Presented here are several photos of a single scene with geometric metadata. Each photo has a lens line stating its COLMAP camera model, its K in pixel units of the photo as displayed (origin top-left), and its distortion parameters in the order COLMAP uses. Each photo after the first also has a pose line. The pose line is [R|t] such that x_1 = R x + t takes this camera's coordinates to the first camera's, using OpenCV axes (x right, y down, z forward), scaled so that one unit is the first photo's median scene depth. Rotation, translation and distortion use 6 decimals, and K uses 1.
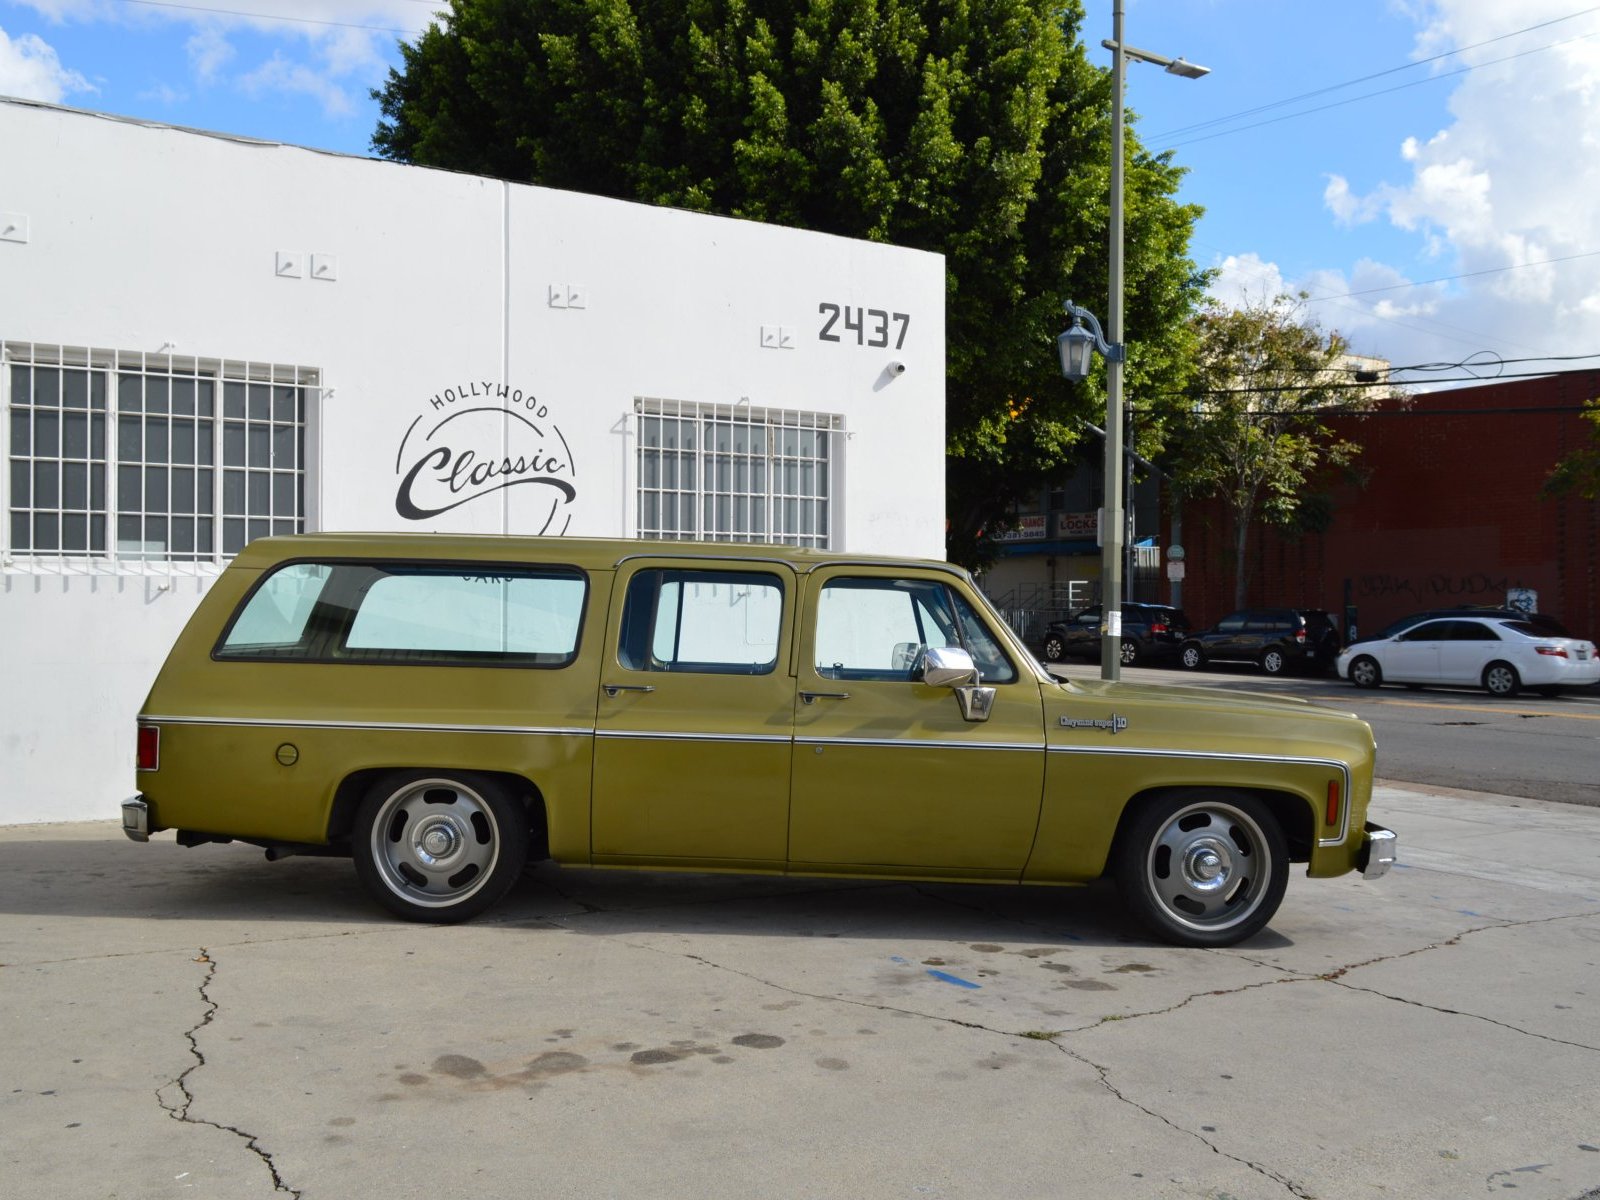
lens RADIAL K [[1414.4, 0, 783.7], [0, 1414.4, 599.0], [0, 0, 1]] dist [-0.021899, 0.014945]
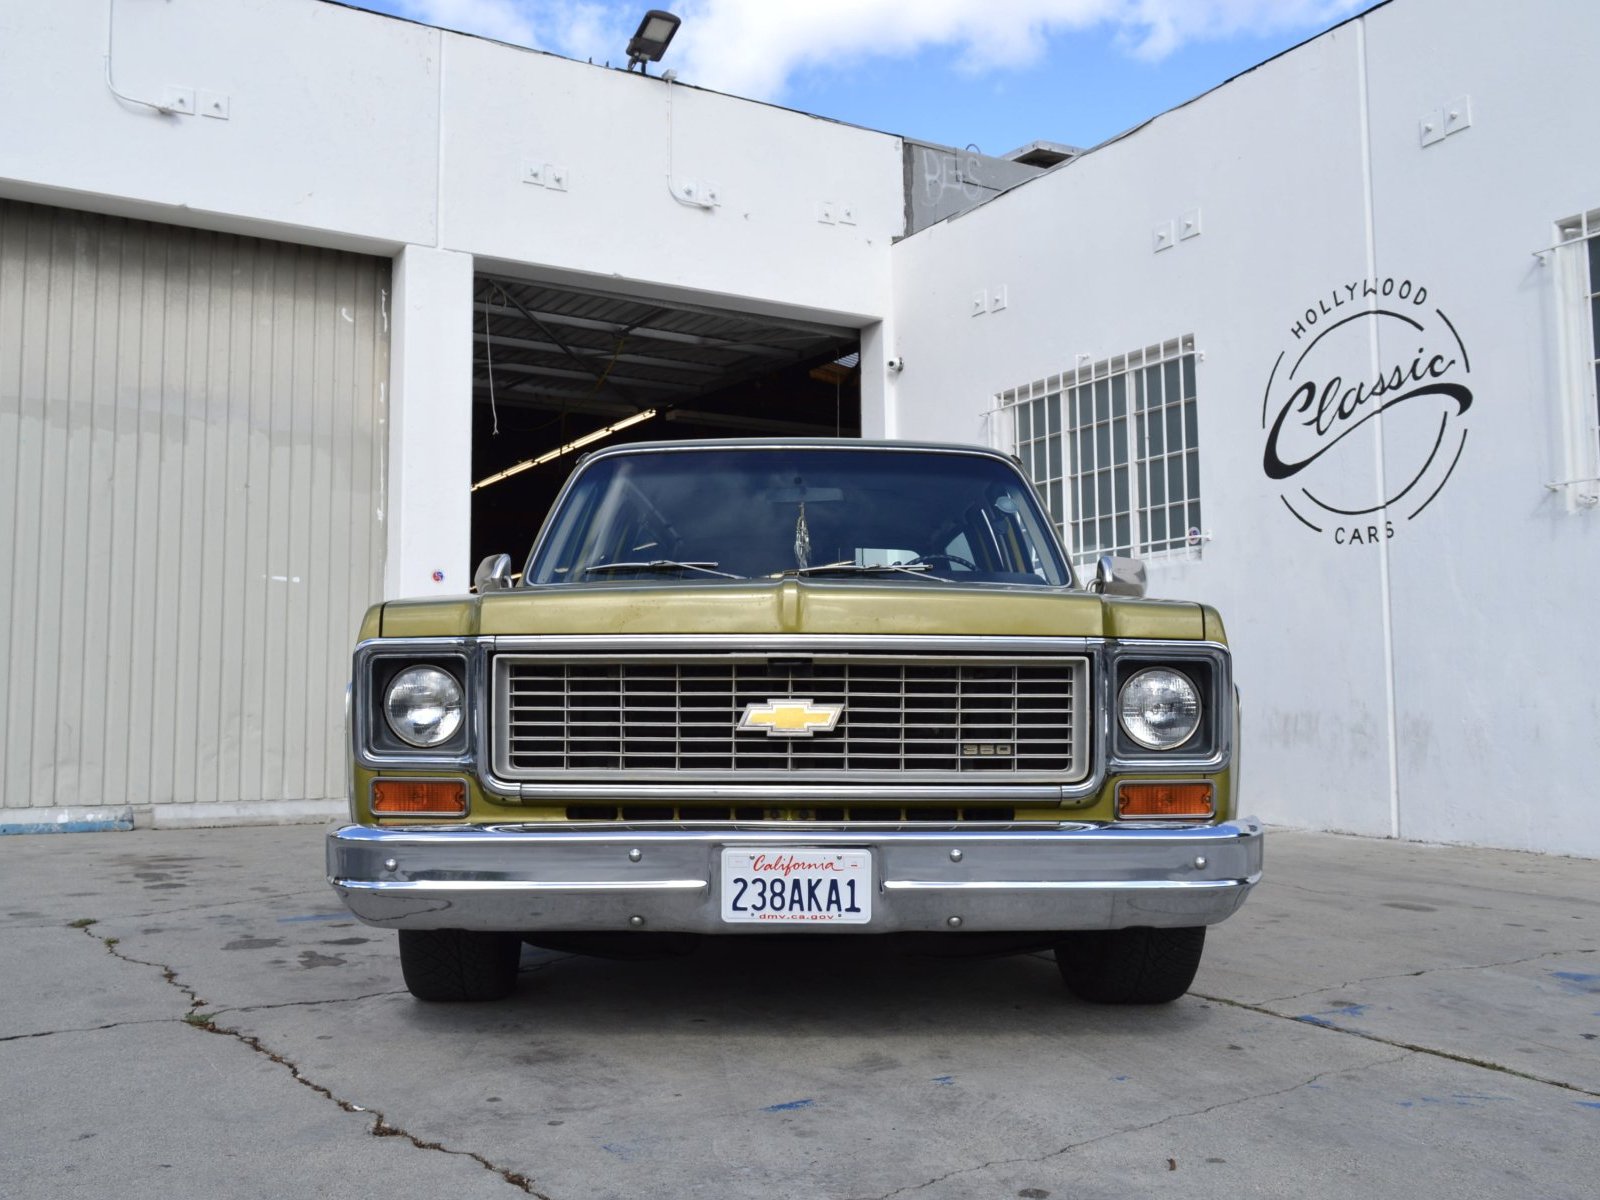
lens RADIAL K [[1463.0, 0, 785.0], [0, 1463.0, 597.0], [0, 0, 1]] dist [-0.018156, 0.004412]
pose [[-0.024632, -0.087697, -0.995843, 0.564624], [0.013683, 0.996022, -0.088051, 0.080298], [0.999603, -0.015795, -0.023334, 0.703350]]
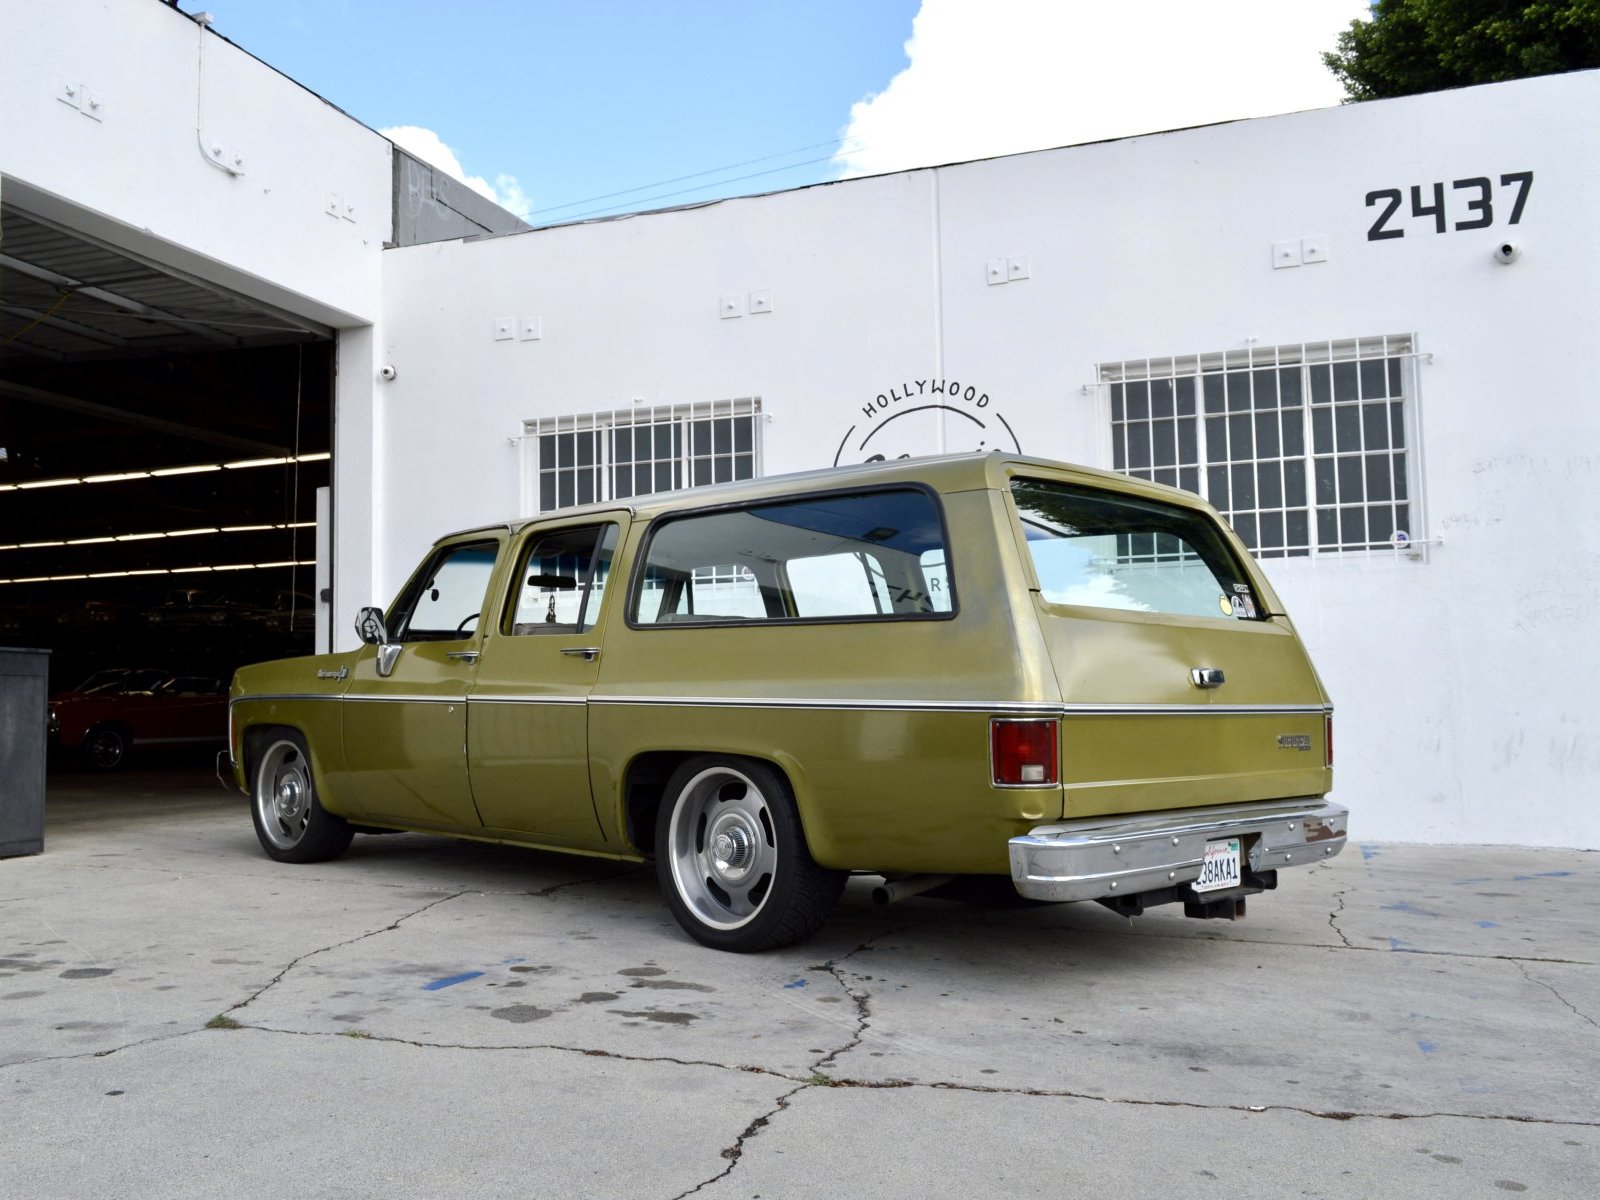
lens RADIAL K [[1414.4, 0, 783.7], [0, 1414.4, 599.0], [0, 0, 1]] dist [-0.021899, 0.014945]
pose [[0.613402, -0.076402, -0.786067, 0.463848], [0.022382, 0.996592, -0.079399, 0.065364], [0.789454, 0.031110, 0.613021, 0.347882]]
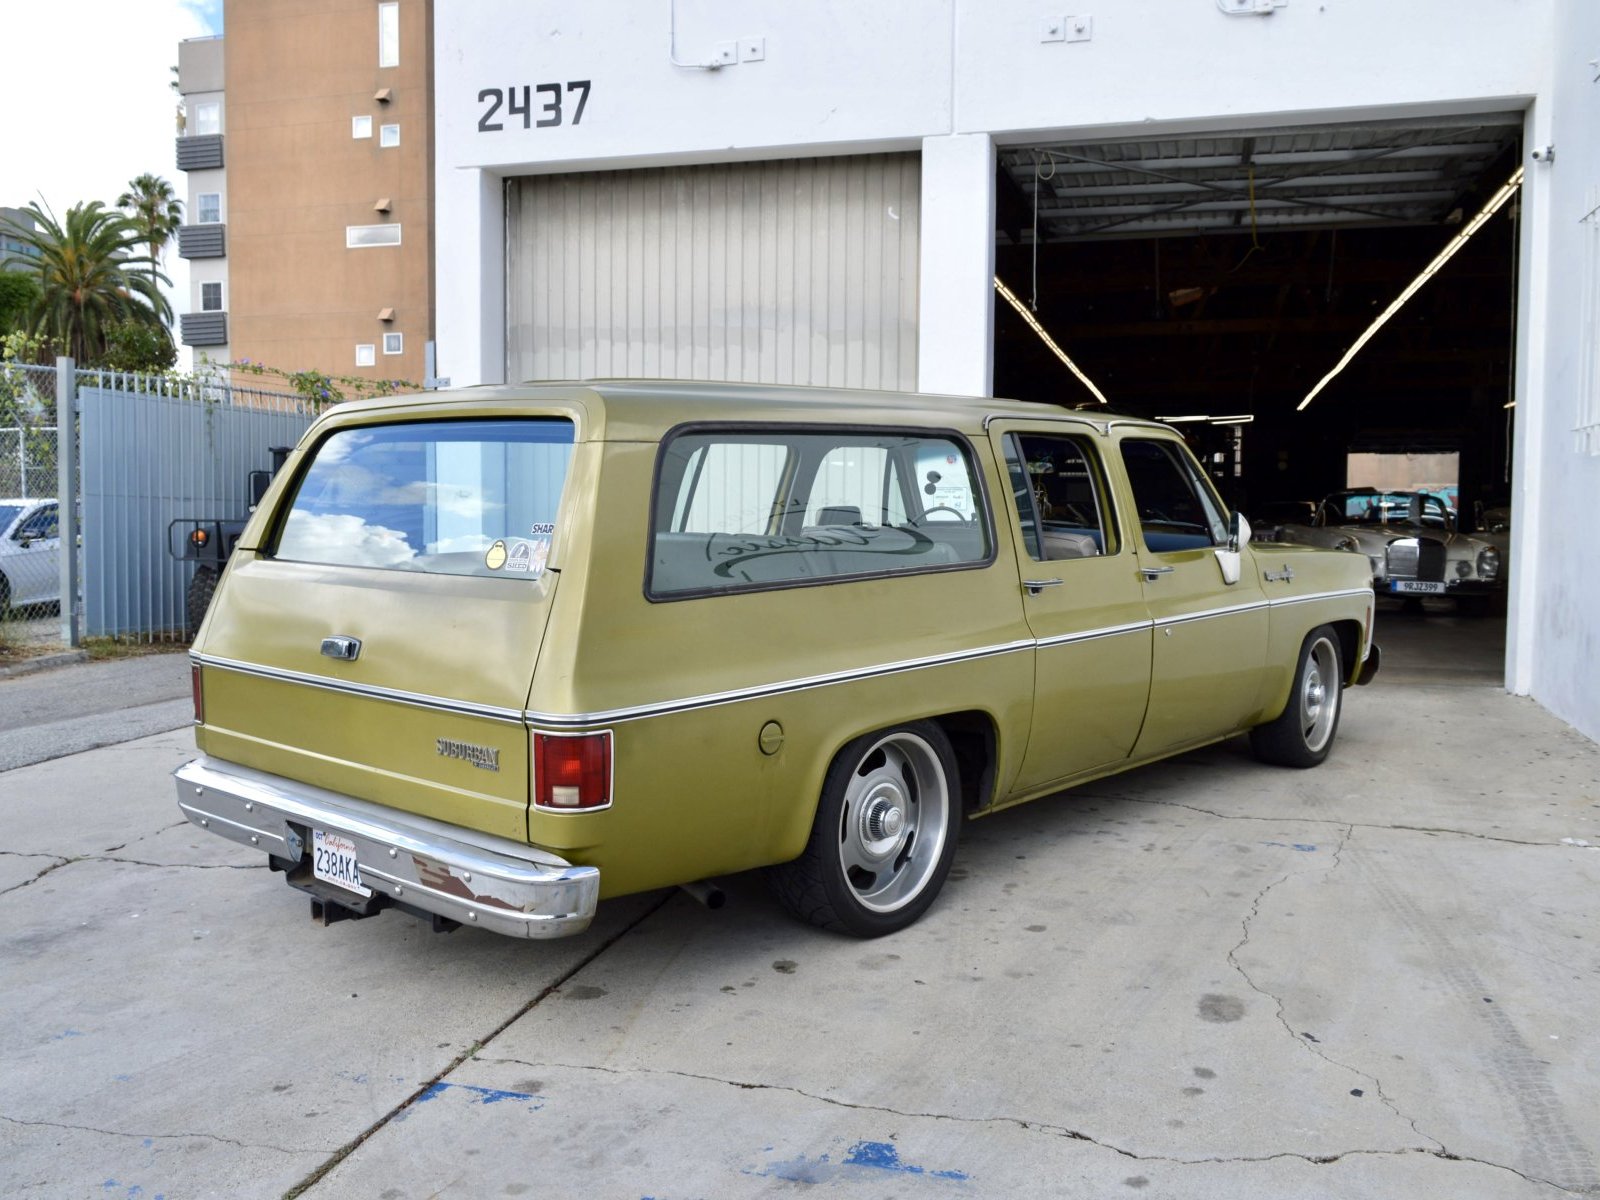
lens RADIAL K [[1414.4, 0, 783.7], [0, 1414.4, 599.0], [0, 0, 1]] dist [-0.021899, 0.014945]
pose [[-0.750720, 0.034171, -0.659736, 0.352944], [-0.005487, 0.998304, 0.057950, 0.020695], [0.660597, 0.047124, -0.749260, 1.110077]]
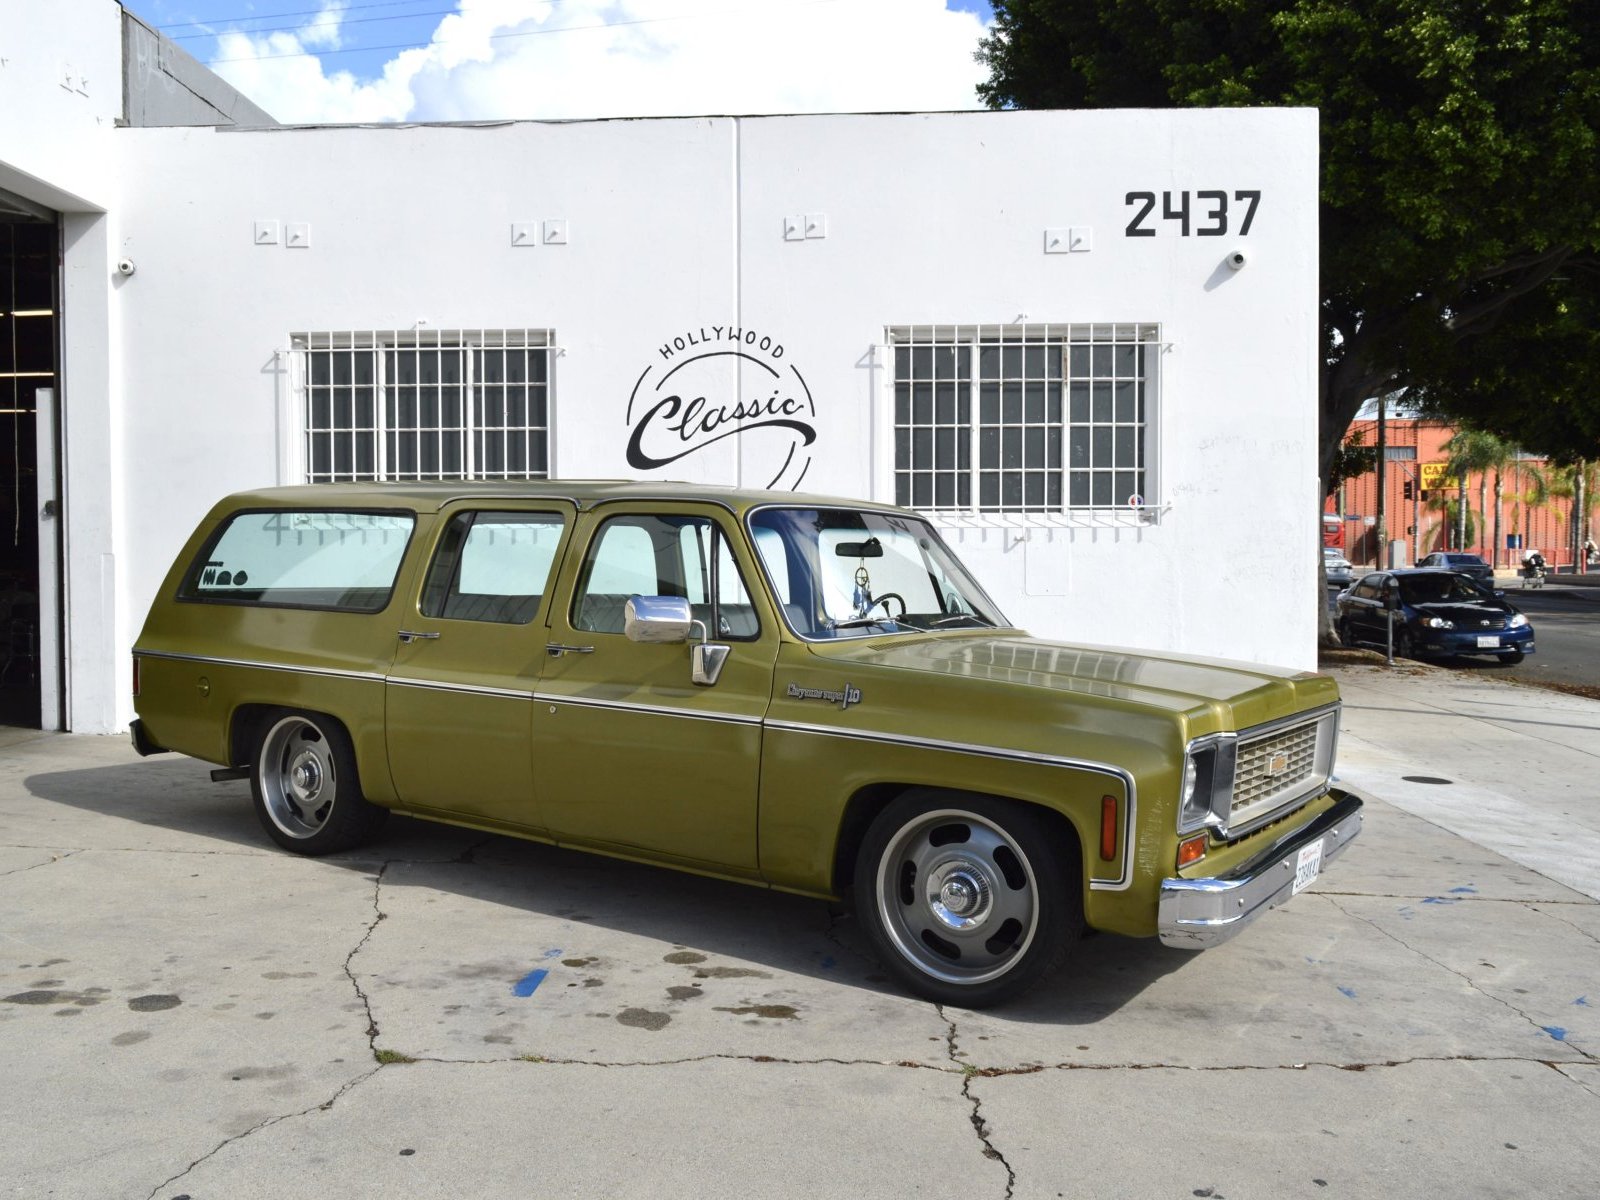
lens RADIAL K [[1414.4, 0, 783.7], [0, 1414.4, 599.0], [0, 0, 1]] dist [-0.021899, 0.014945]
pose [[0.822300, 0.010564, -0.568956, 0.387209], [0.008083, 0.999510, 0.030241, 0.006891], [0.568997, -0.029466, 0.821812, 0.208951]]
